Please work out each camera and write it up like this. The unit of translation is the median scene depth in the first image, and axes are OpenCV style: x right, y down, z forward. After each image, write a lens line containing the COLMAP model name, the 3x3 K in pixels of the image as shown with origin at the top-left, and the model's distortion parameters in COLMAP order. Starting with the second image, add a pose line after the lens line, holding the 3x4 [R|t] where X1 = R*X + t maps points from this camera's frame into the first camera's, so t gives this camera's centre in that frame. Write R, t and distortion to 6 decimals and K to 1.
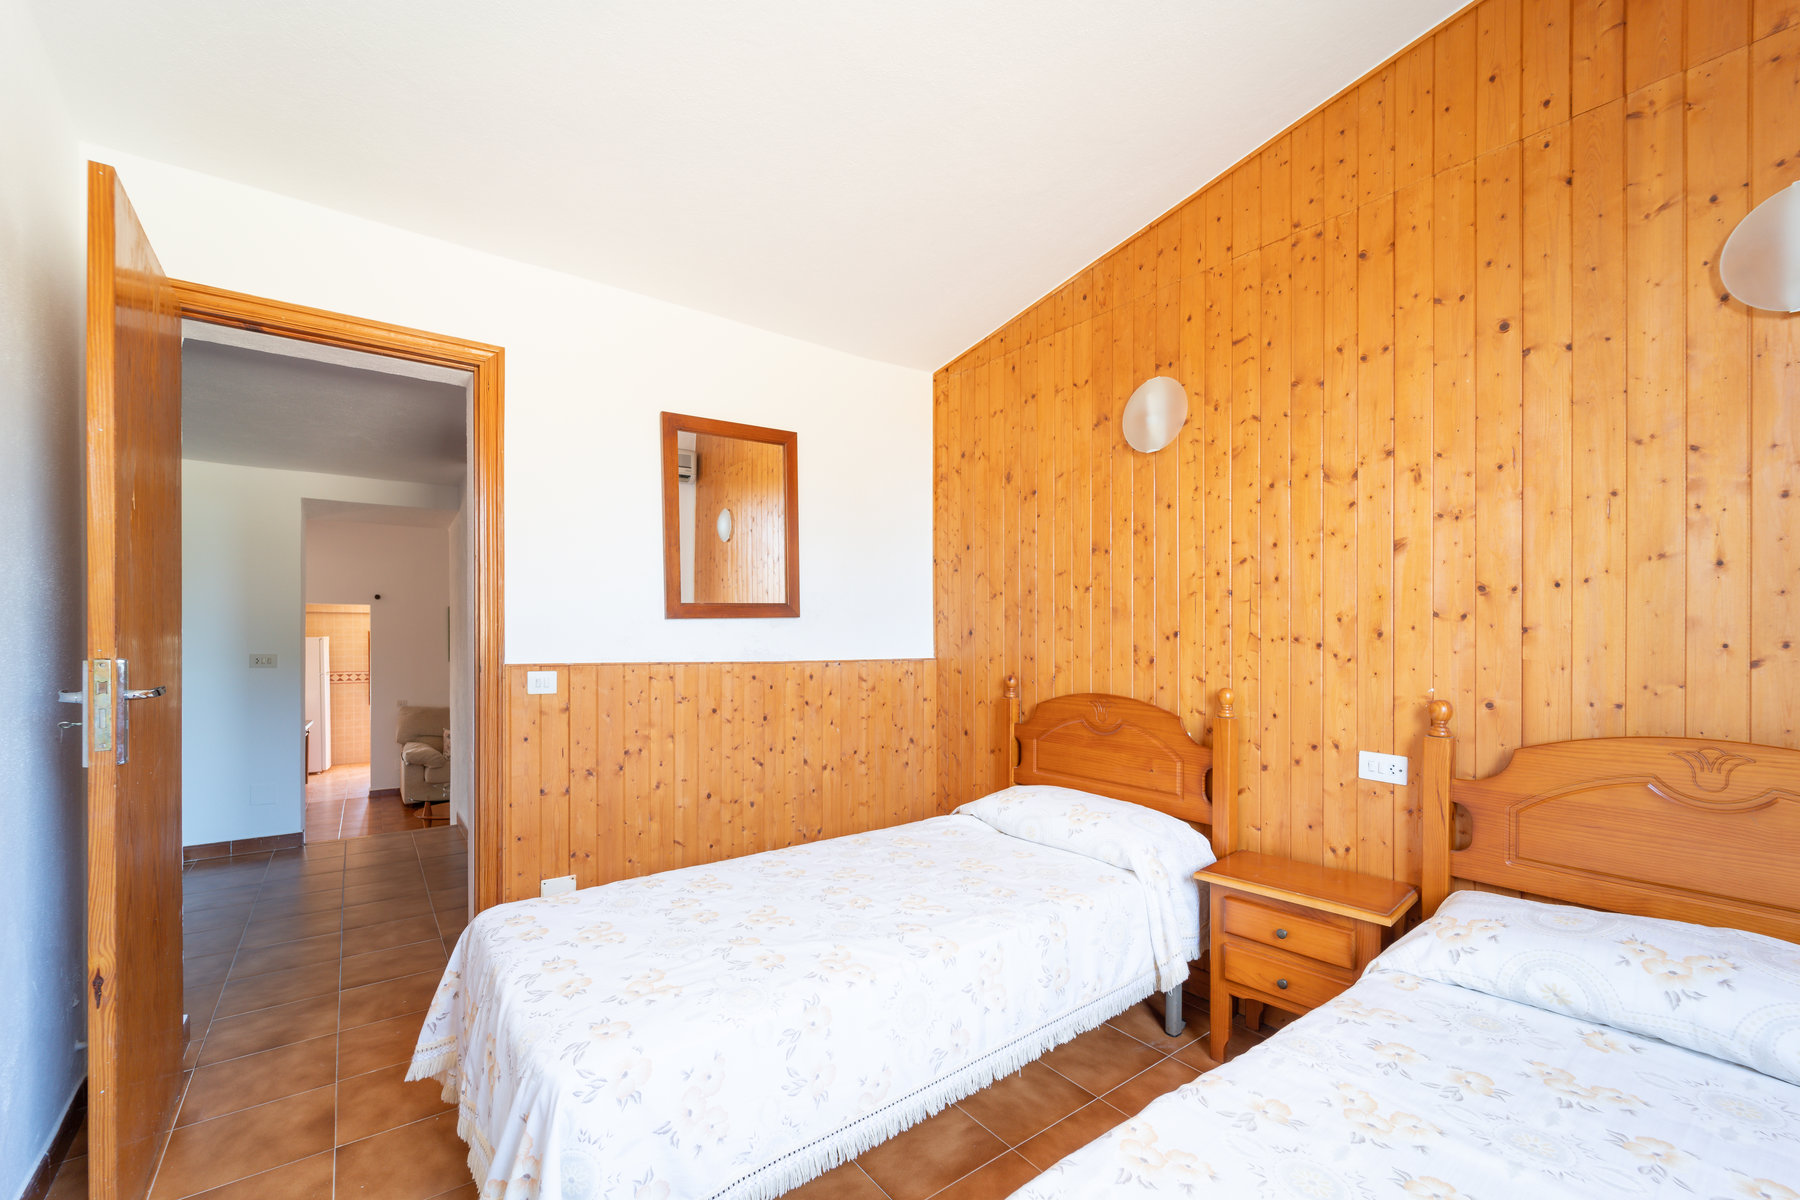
lens RADIAL K [[741.7, 0, 893.1], [0, 741.7, 648.8], [0, 0, 1]] dist [-0.001436, -0.001236]
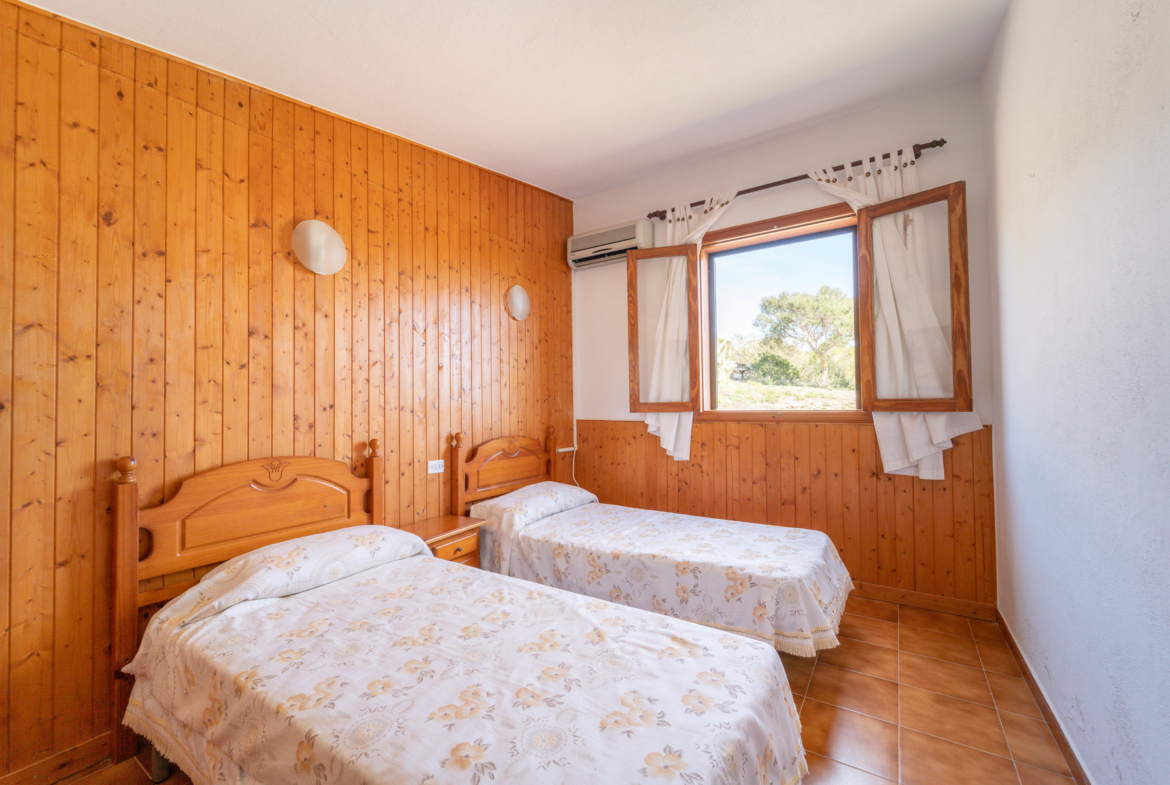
lens RADIAL K [[482.1, 0, 587.0], [0, 482.1, 397.9], [0, 0, 1]] dist [-0.001436, -0.001236]
pose [[-0.359926, 0.016997, 0.932826, -0.739546], [0.027477, 0.999593, -0.007611, -0.017167], [-0.932576, 0.022892, -0.360246, 0.969486]]
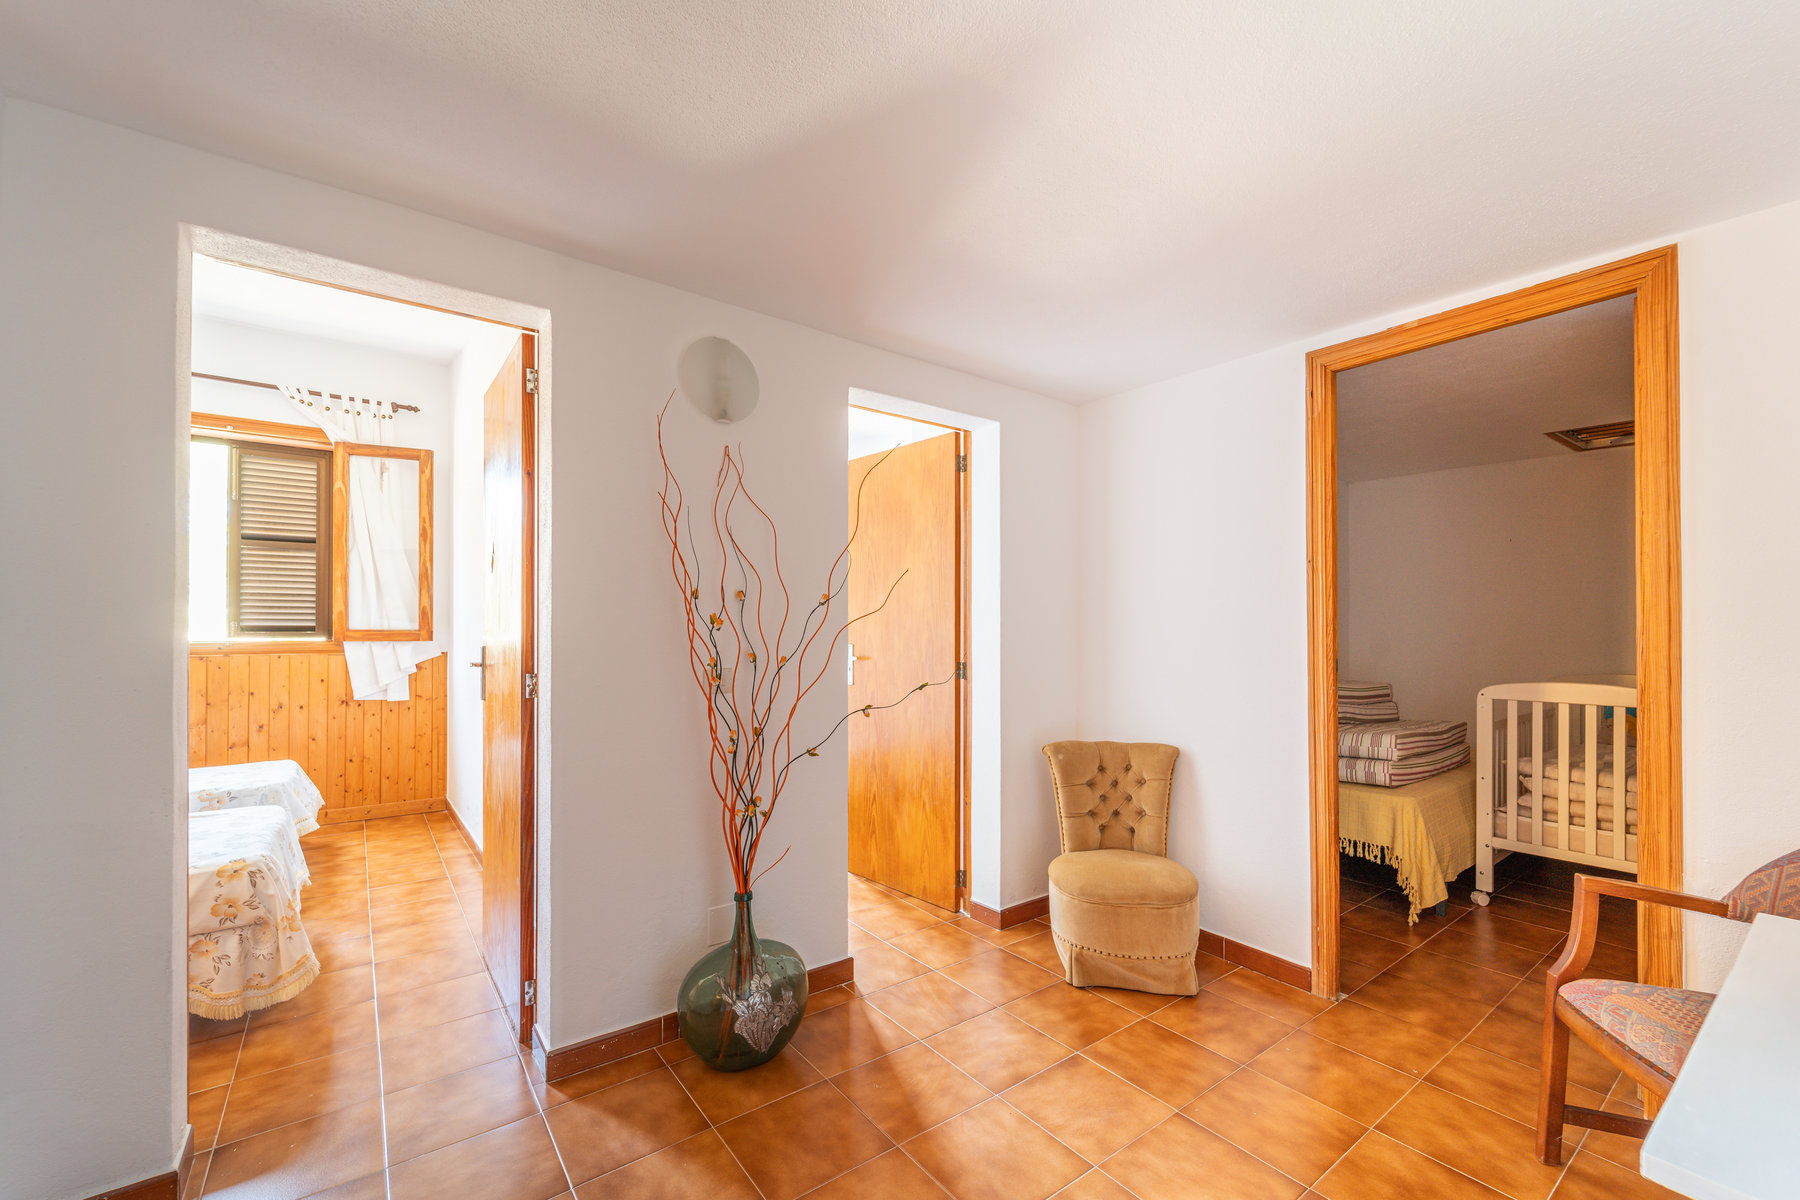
lens RADIAL K [[741.7, 0, 899.6], [0, 741.7, 616.7], [0, 0, 1]] dist [-0.001436, -0.001236]
pose [[-0.999989, 0.000820, -0.004651, -1.220810], [0.000820, 1.000000, 0.000001, -0.033066], [0.004651, -0.000002, -0.999989, 1.676254]]
